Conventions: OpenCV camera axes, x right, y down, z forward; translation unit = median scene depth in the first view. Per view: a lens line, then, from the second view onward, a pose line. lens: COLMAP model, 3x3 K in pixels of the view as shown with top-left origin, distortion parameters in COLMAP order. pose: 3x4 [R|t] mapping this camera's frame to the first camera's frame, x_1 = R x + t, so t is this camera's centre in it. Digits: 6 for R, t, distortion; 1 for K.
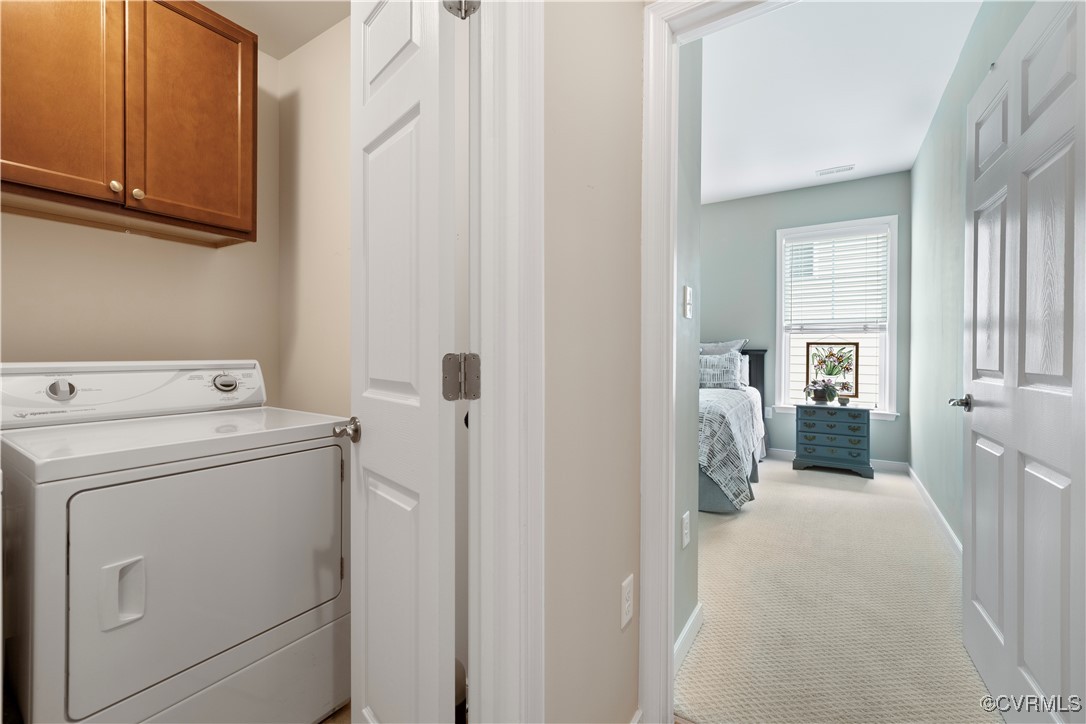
lens RADIAL K [[457.0, 0, 546.8], [0, 457.0, 354.2], [0, 0, 1]] dist [0.001089, 0.000064]
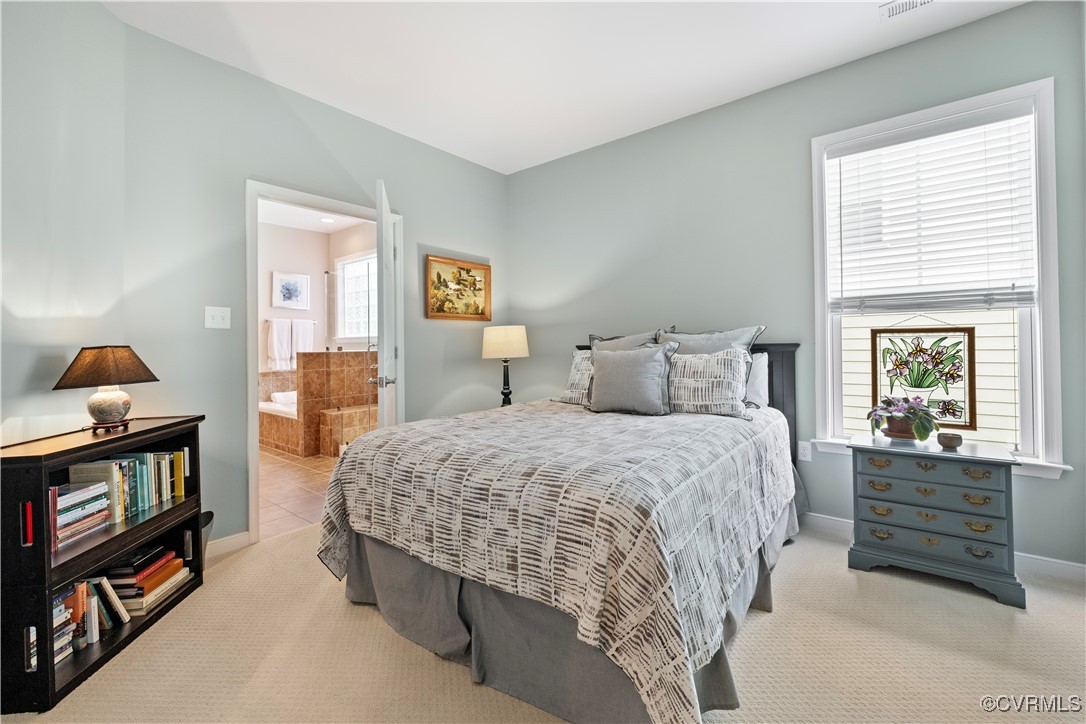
lens RADIAL K [[457.0, 0, 550.4], [0, 457.0, 347.4], [0, 0, 1]] dist [0.001089, 0.000064]
pose [[0.994417, -0.015412, -0.104393, 0.242694], [0.014214, 0.999824, -0.012205, -0.002543], [0.104563, 0.010653, 0.994461, 0.414357]]
